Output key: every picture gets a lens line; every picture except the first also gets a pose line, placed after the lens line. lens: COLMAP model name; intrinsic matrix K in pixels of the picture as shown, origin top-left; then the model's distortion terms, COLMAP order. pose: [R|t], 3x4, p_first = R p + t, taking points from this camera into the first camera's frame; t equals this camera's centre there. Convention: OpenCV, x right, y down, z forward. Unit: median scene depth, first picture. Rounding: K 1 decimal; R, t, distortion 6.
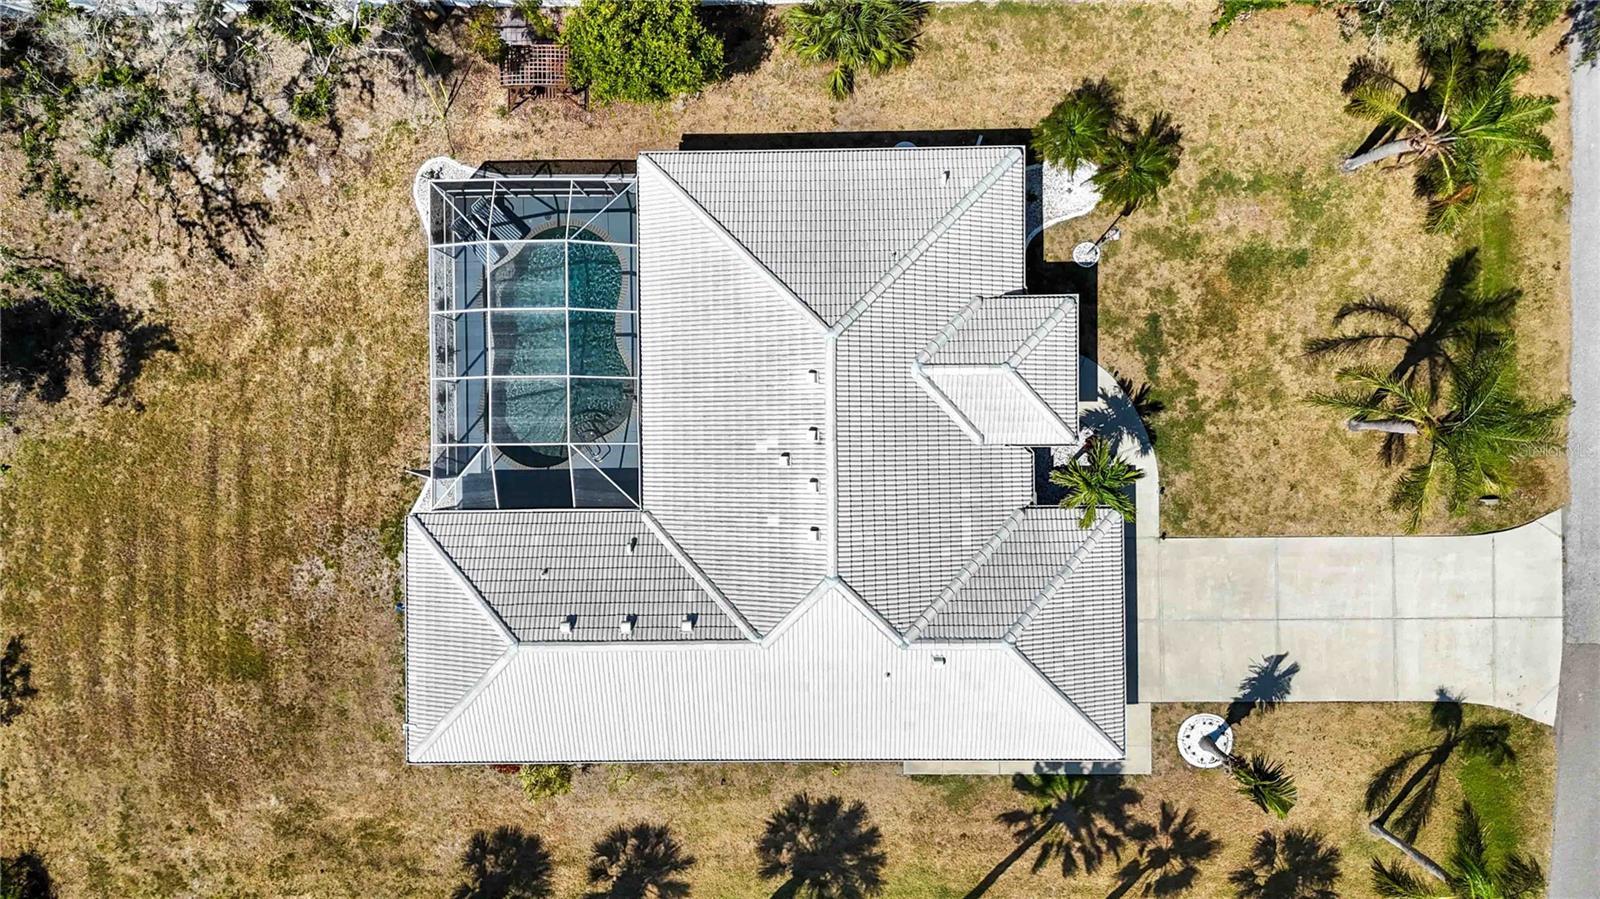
lens RADIAL K [[1221.1, 0, 800.0], [0, 1221.1, 449.5], [0, 0, 1]] dist [0.096245, -0.126630]
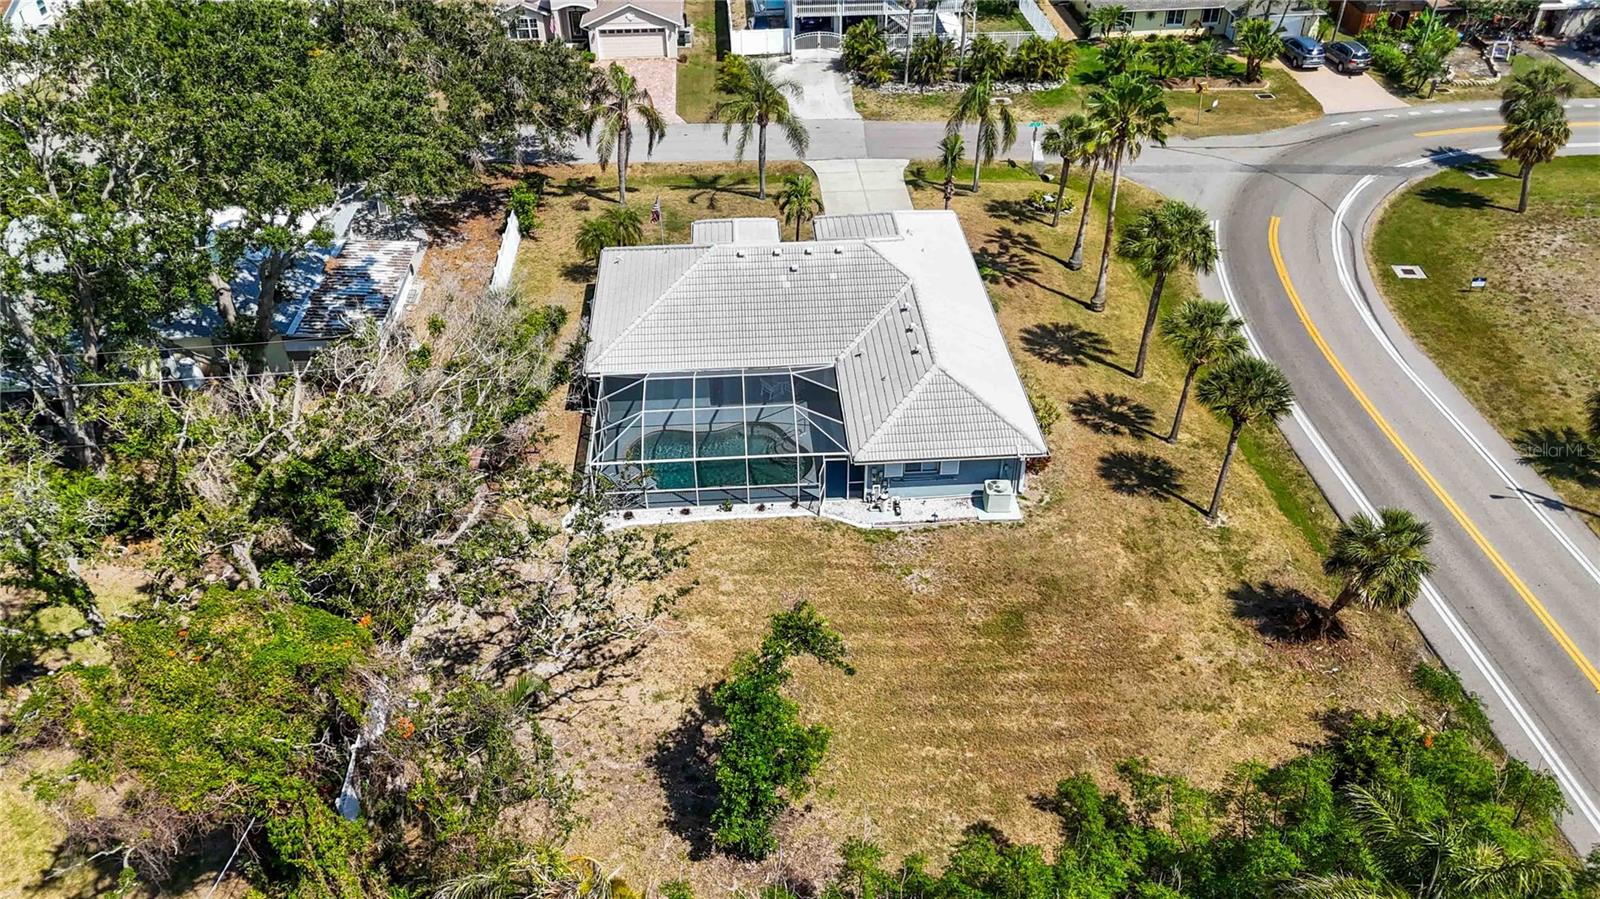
lens RADIAL K [[1221.1, 0, 800.0], [0, 1221.1, 449.5], [0, 0, 1]] dist [0.096245, -0.126630]
pose [[-0.049496, -0.551600, 0.832639, -1.250282], [0.998712, -0.036642, 0.035094, -0.043756], [0.011152, 0.833304, 0.552703, 0.274239]]
